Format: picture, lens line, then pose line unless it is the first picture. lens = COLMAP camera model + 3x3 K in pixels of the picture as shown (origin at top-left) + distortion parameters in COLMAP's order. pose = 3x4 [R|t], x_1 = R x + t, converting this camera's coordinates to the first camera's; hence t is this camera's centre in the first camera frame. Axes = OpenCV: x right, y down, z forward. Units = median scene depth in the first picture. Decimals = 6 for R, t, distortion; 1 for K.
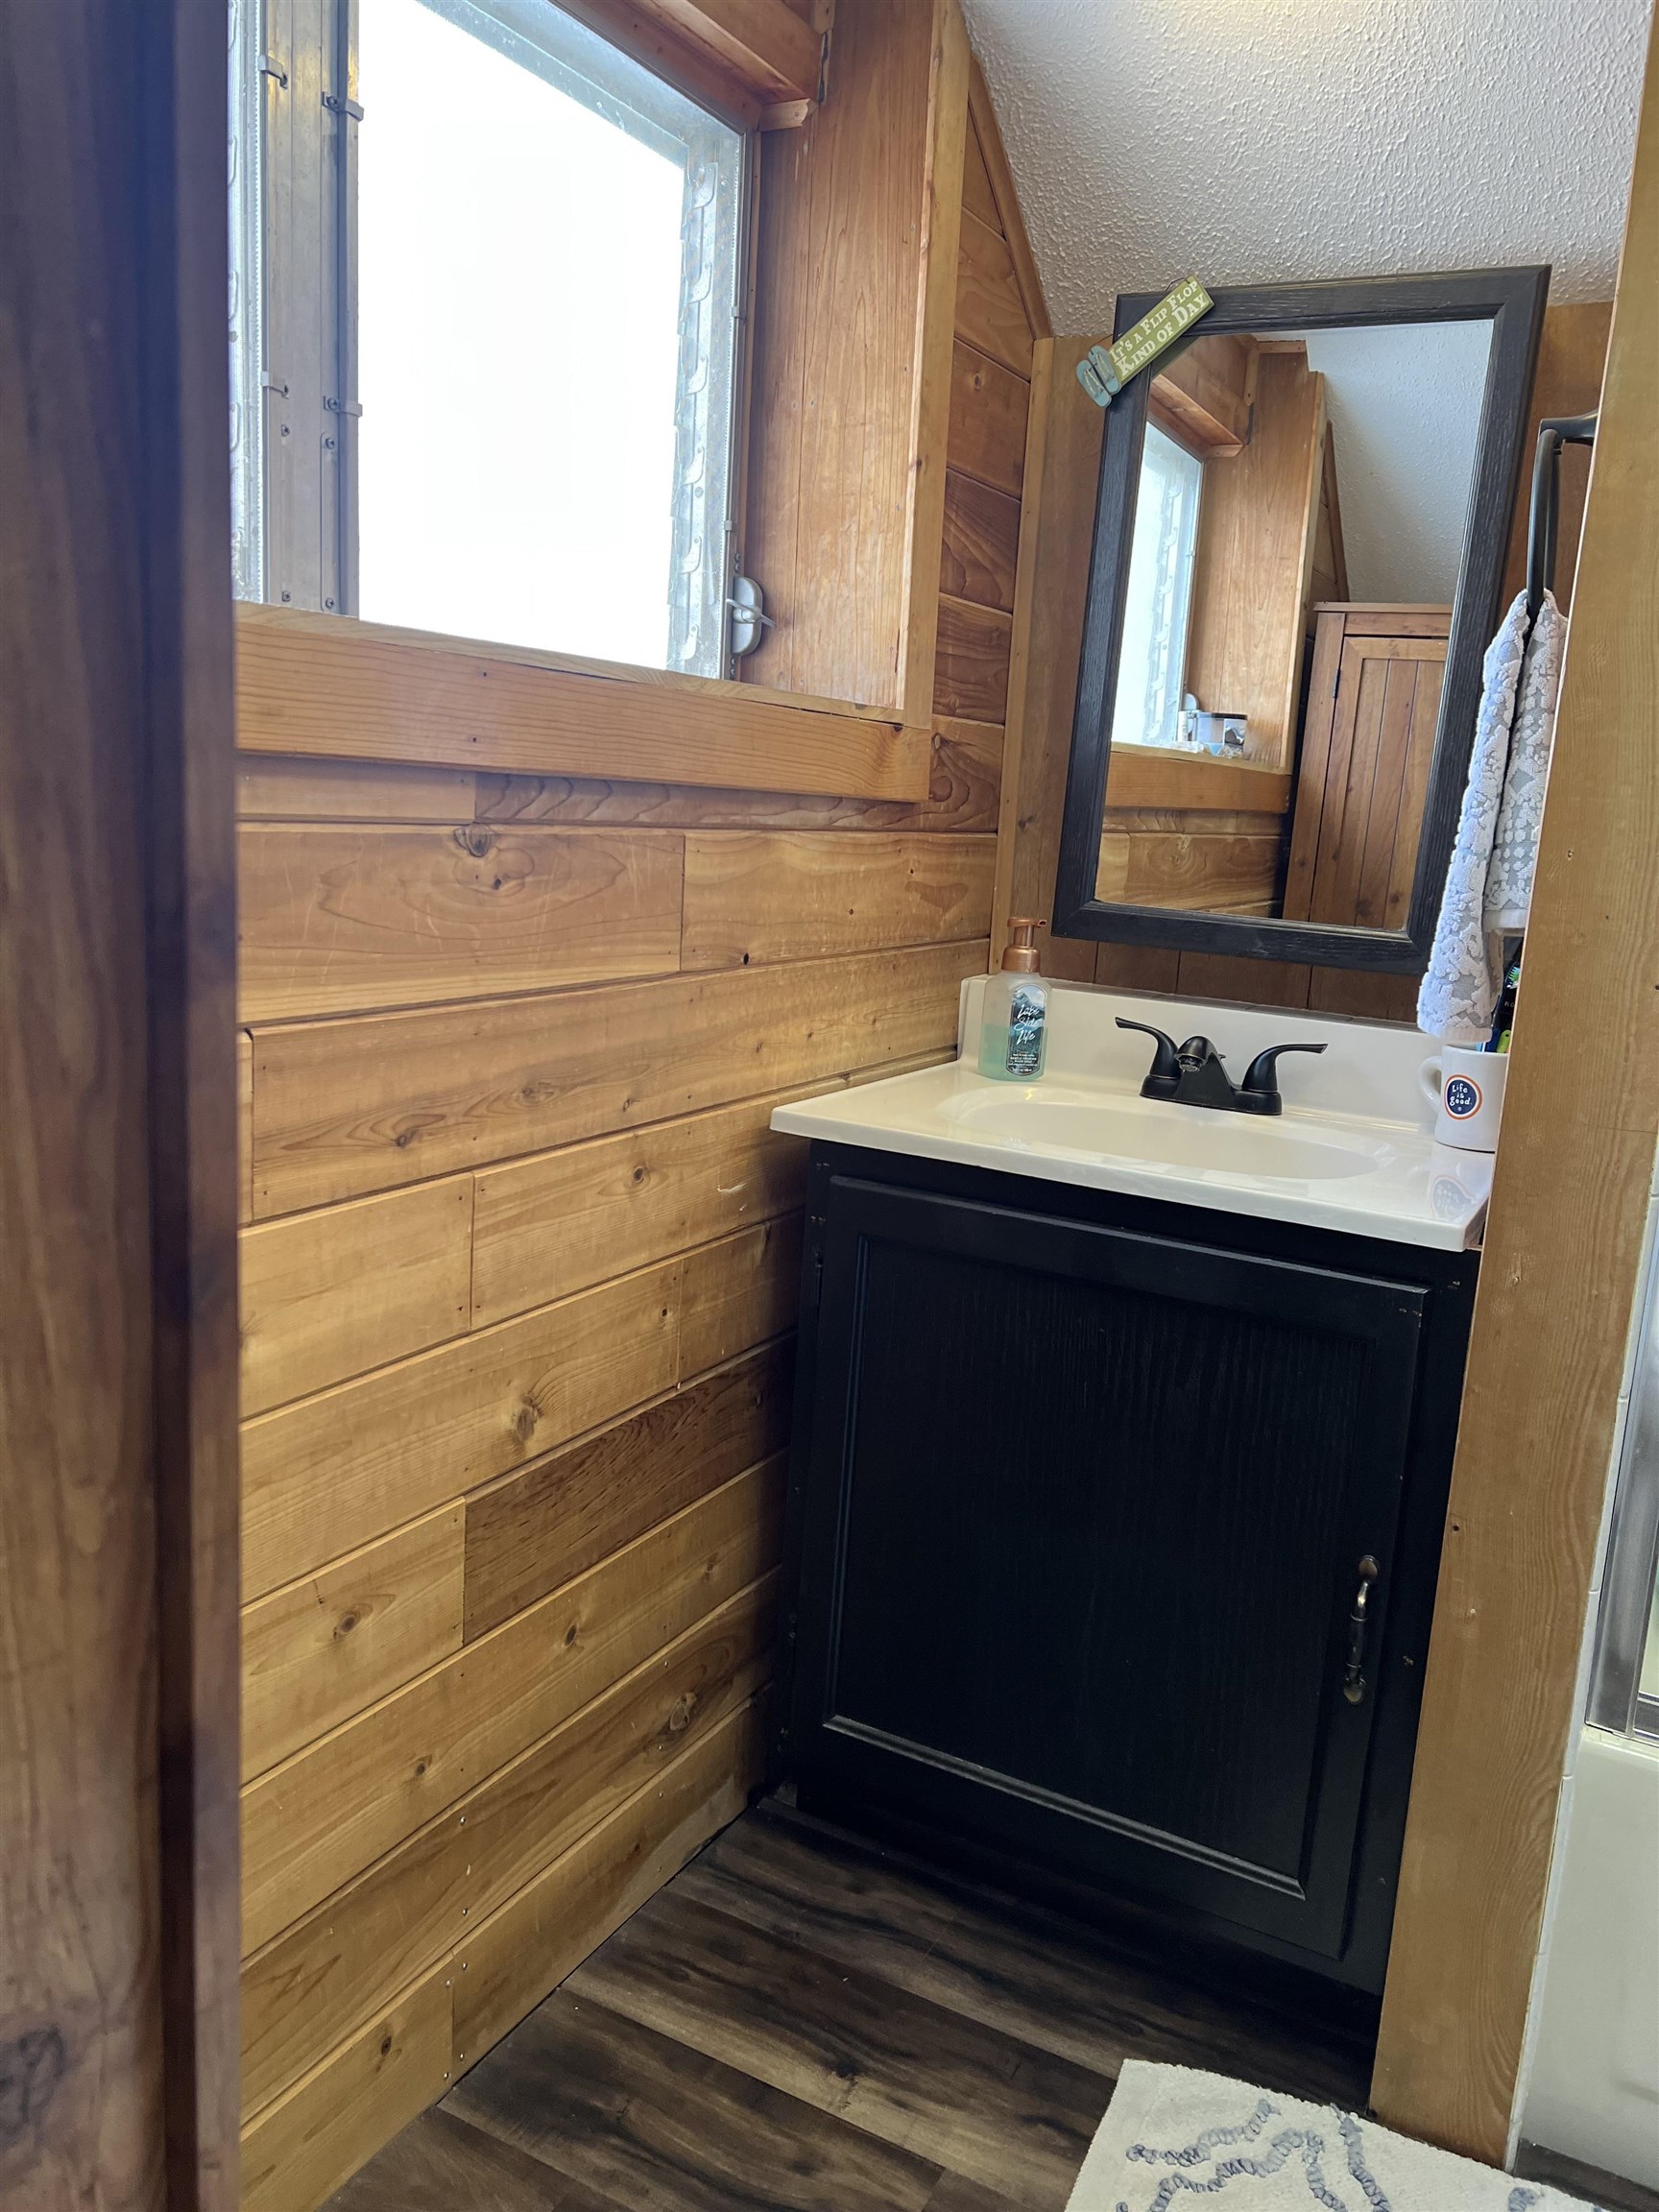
lens RADIAL K [[1668.9, 0, 845.0], [0, 1668.9, 1117.5], [0, 0, 1]] dist [0.043419, -0.044131]
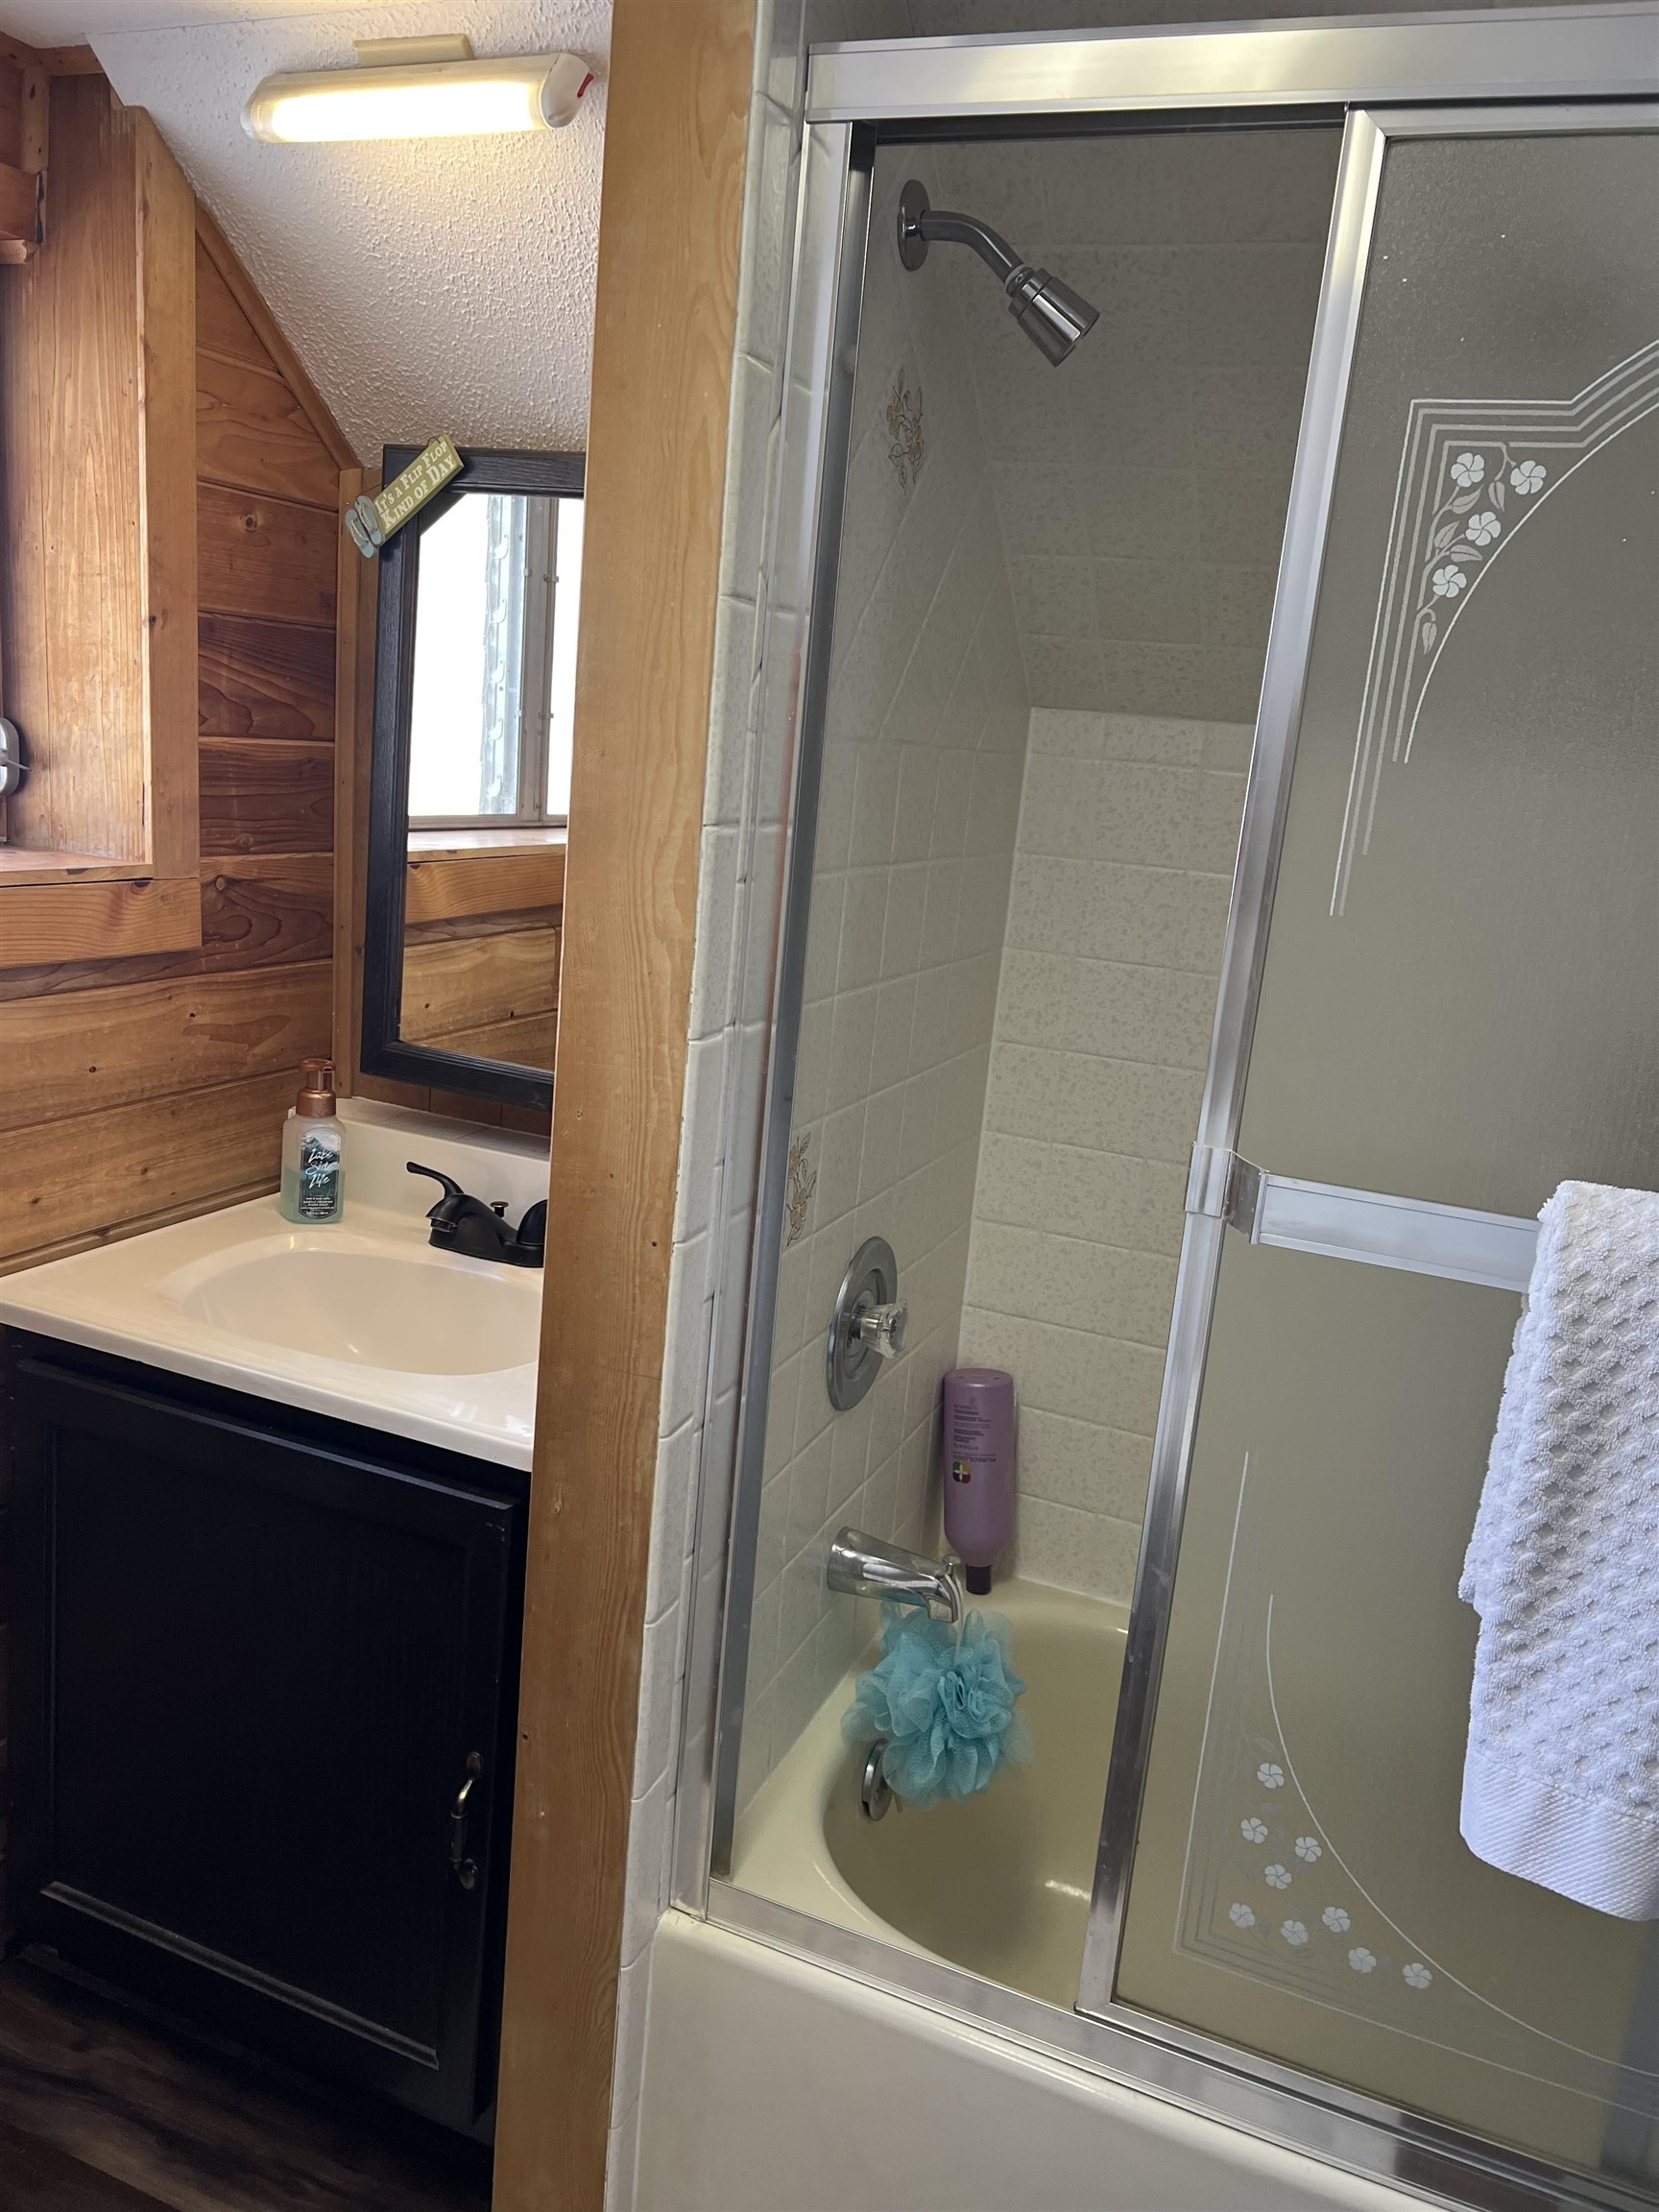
lens RADIAL K [[1668.9, 0, 834.2], [0, 1668.9, 1110.3], [0, 0, 1]] dist [0.043419, -0.044131]
pose [[0.995948, 0.003367, 0.089868, 0.347553], [-0.006994, 0.999172, 0.040068, -0.141063], [-0.089659, -0.040534, 0.995147, -0.028952]]
